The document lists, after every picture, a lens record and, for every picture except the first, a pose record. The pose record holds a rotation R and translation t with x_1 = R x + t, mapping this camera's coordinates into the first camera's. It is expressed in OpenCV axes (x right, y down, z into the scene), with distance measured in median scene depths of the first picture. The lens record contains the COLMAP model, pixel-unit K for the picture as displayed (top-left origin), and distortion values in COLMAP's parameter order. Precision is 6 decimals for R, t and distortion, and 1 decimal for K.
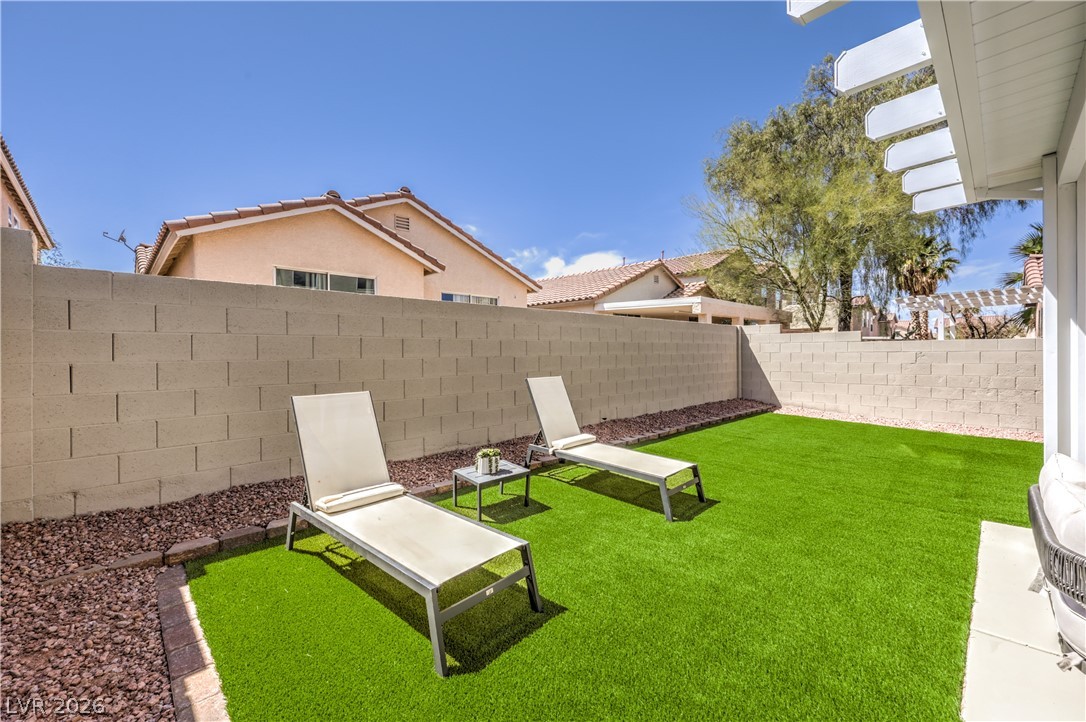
lens RADIAL K [[442.6, 0, 554.8], [0, 442.6, 362.7], [0, 0, 1]] dist [0.001485, 0.000081]
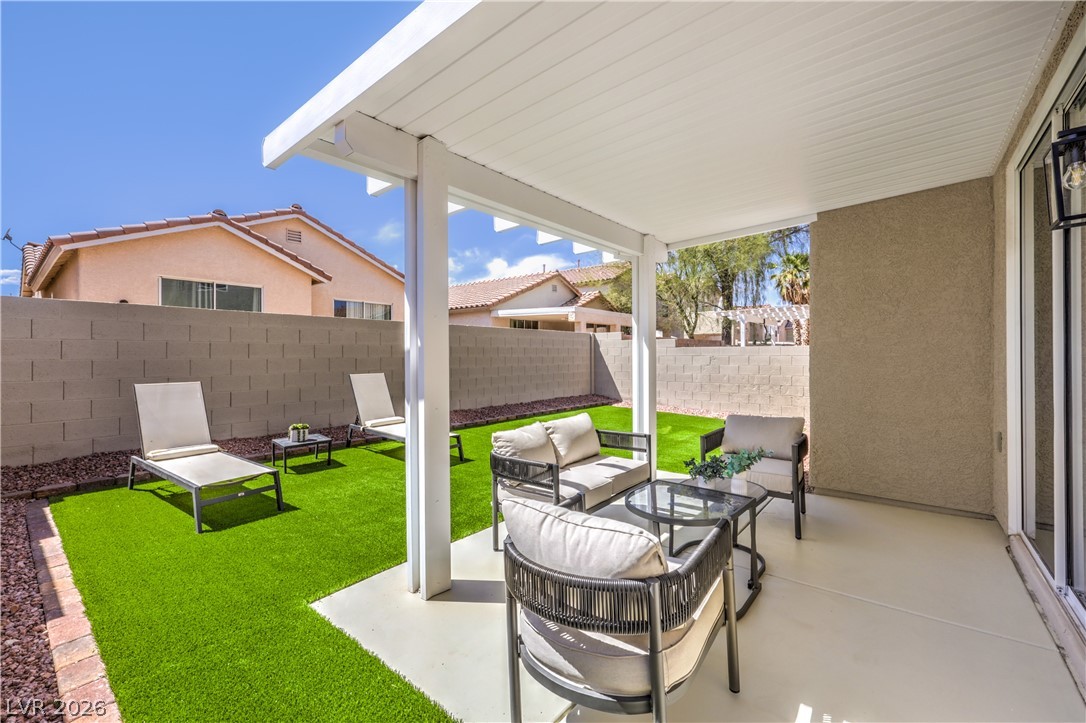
lens RADIAL K [[447.2, 0, 547.4], [0, 447.2, 360.2], [0, 0, 1]] dist [0.003355, -0.000035]
pose [[0.994604, 0.004347, 0.103653, 0.251757], [-0.003303, 0.999942, -0.010238, 0.003018], [-0.103692, 0.009841, 0.994561, -0.253498]]
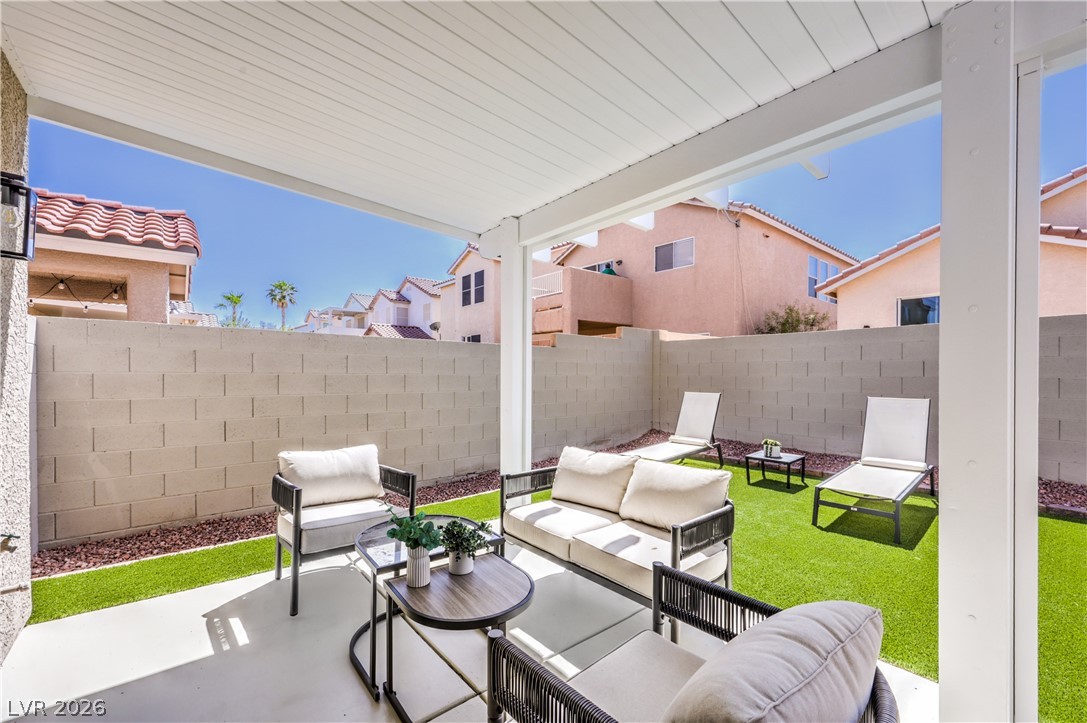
lens RADIAL K [[449.1, 0, 550.2], [0, 449.1, 381.2], [0, 0, 1]] dist [0.000096, -0.000130]
pose [[-0.079947, 0.020676, -0.996585, 0.708657], [-0.022866, 0.999484, 0.022570, -0.005976], [0.996537, 0.024593, -0.079433, 0.208744]]
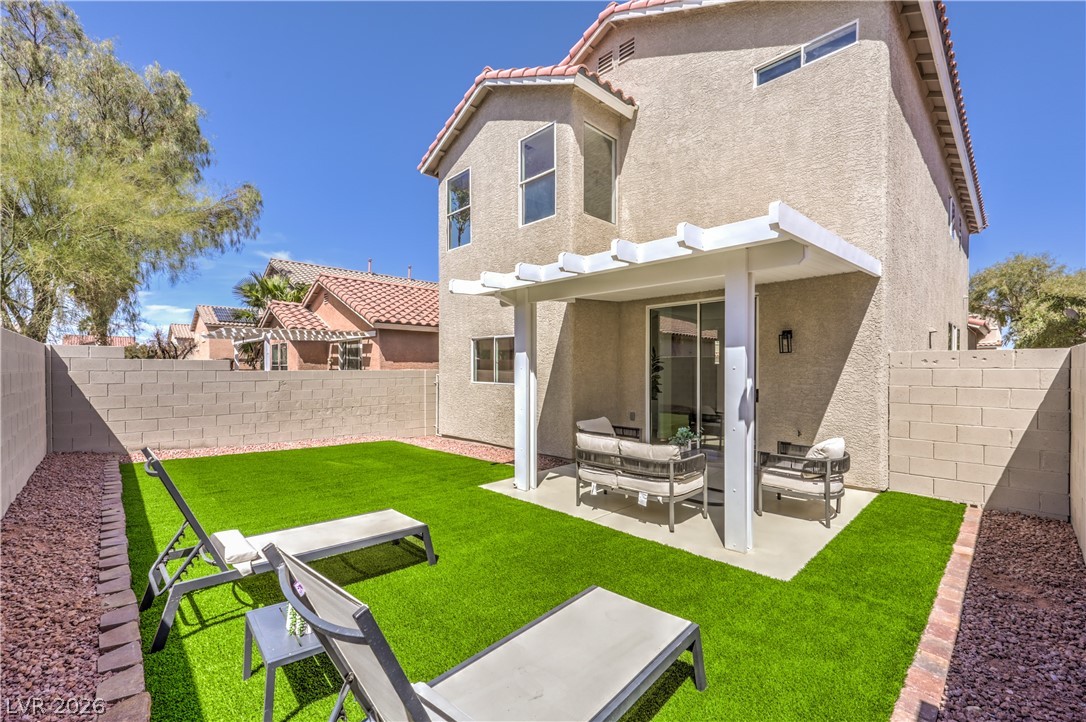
lens RADIAL K [[448.7, 0, 549.7], [0, 448.7, 380.7], [0, 0, 1]] dist [0.000096, -0.000130]
pose [[0.010788, -0.016197, 0.999811, -0.348741], [0.024176, 0.999581, 0.015933, -0.029242], [-0.999650, 0.024000, 0.011175, 0.344439]]
